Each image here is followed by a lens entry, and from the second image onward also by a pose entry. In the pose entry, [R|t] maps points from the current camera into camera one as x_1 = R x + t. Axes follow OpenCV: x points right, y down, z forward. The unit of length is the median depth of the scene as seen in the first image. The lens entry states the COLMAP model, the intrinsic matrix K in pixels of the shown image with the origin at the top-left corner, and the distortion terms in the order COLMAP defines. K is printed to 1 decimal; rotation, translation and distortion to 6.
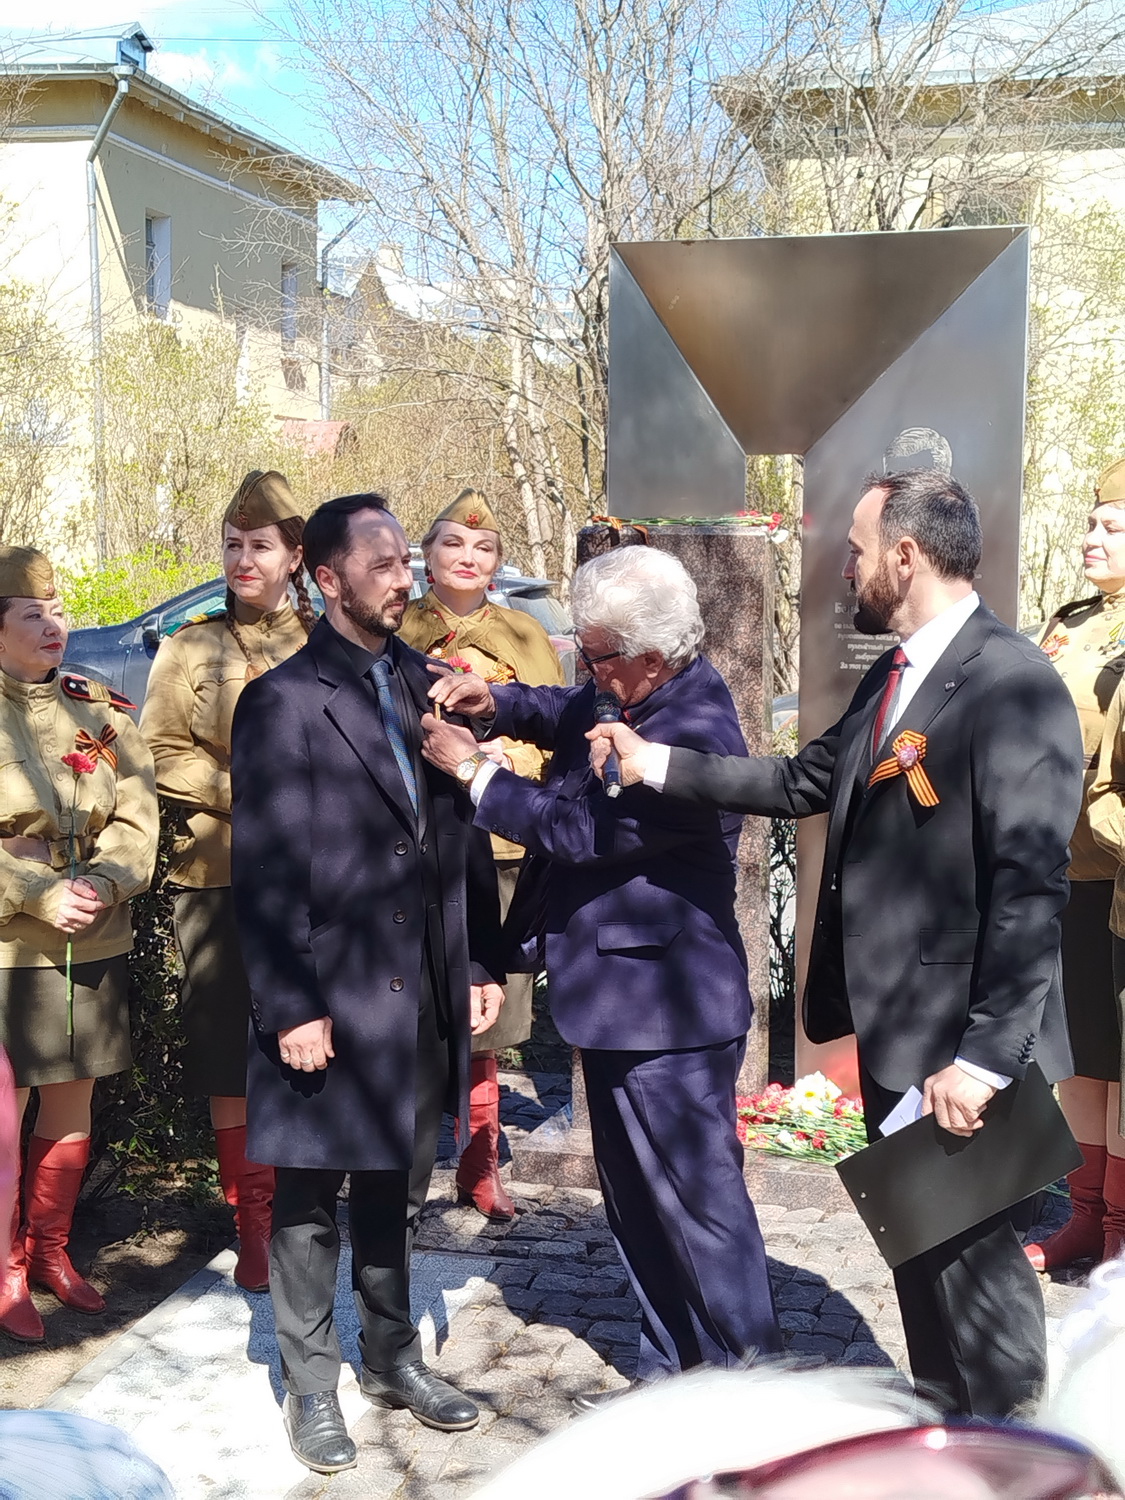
lens RADIAL K [[2532.6, 0, 569.1], [0, 2532.6, 759.2], [0, 0, 1]] dist [0.112162, 0.000000]
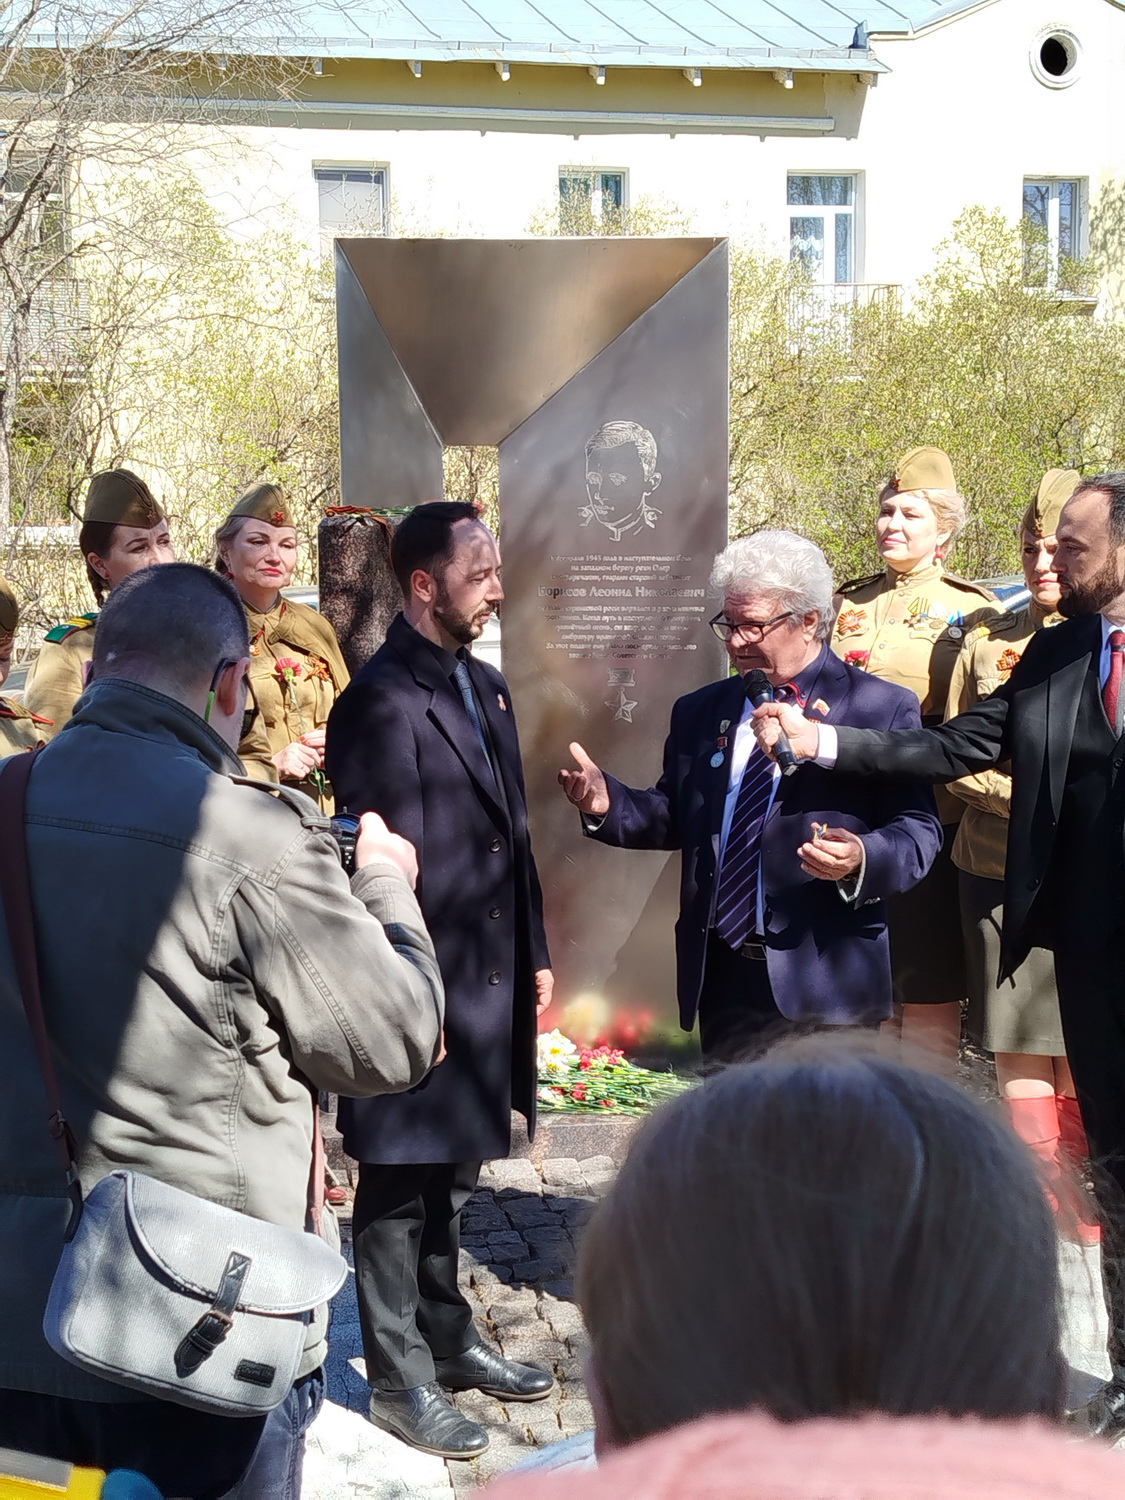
lens RADIAL K [[2532.6, 0, 564.7], [0, 2532.6, 751.4], [0, 0, 1]] dist [0.112162, 0.000000]
pose [[0.903249, -0.062004, 0.424614, -0.403516], [0.056482, 0.998076, 0.025593, -0.023219], [-0.425384, 0.000866, 0.905013, 0.048843]]
